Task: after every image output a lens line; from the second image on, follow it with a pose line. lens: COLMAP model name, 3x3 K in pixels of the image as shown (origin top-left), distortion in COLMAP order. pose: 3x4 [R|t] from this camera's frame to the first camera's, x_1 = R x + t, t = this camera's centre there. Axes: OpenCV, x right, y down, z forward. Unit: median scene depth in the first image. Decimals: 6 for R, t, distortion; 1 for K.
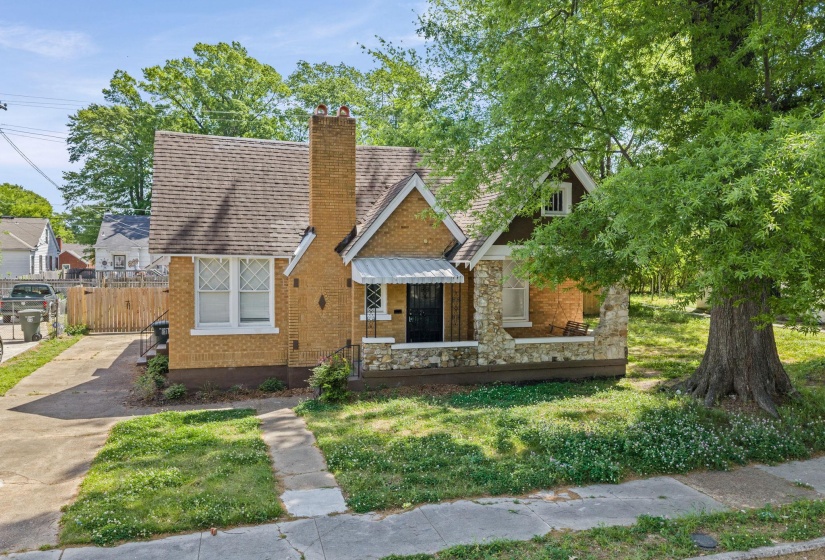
lens RADIAL K [[671.7, 0, 391.6], [0, 671.7, 265.3], [0, 0, 1]] dist [0.002741, -0.000478]
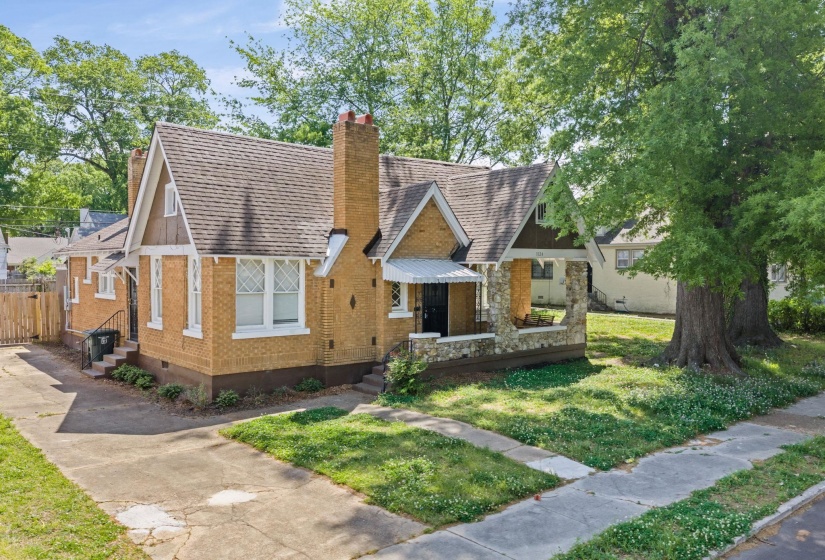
lens RADIAL K [[682.4, 0, 387.0], [0, 682.4, 260.6], [0, 0, 1]] dist [0.002110, 0.001049]
pose [[0.917332, 0.001326, 0.398121, -0.488367], [0.001907, 0.999968, -0.007724, -0.000471], [-0.398119, 0.007844, 0.917300, 0.014249]]
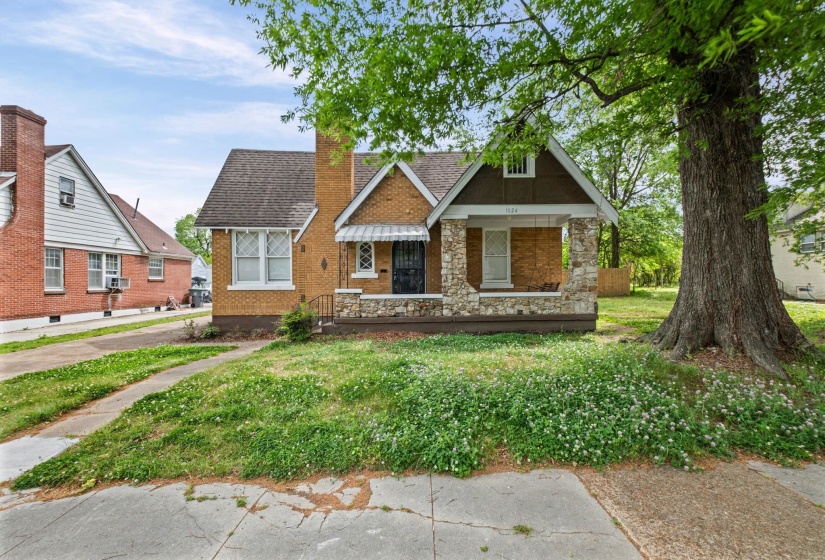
lens RADIAL K [[361.8, 0, 412.2], [0, 361.8, 277.2], [0, 0, 1]] dist [0.000937, -0.000848]
pose [[0.969619, -0.010087, -0.244412, 0.220876], [0.005878, 0.999822, -0.017945, 0.094897], [0.244549, 0.015963, 0.969506, 0.409892]]
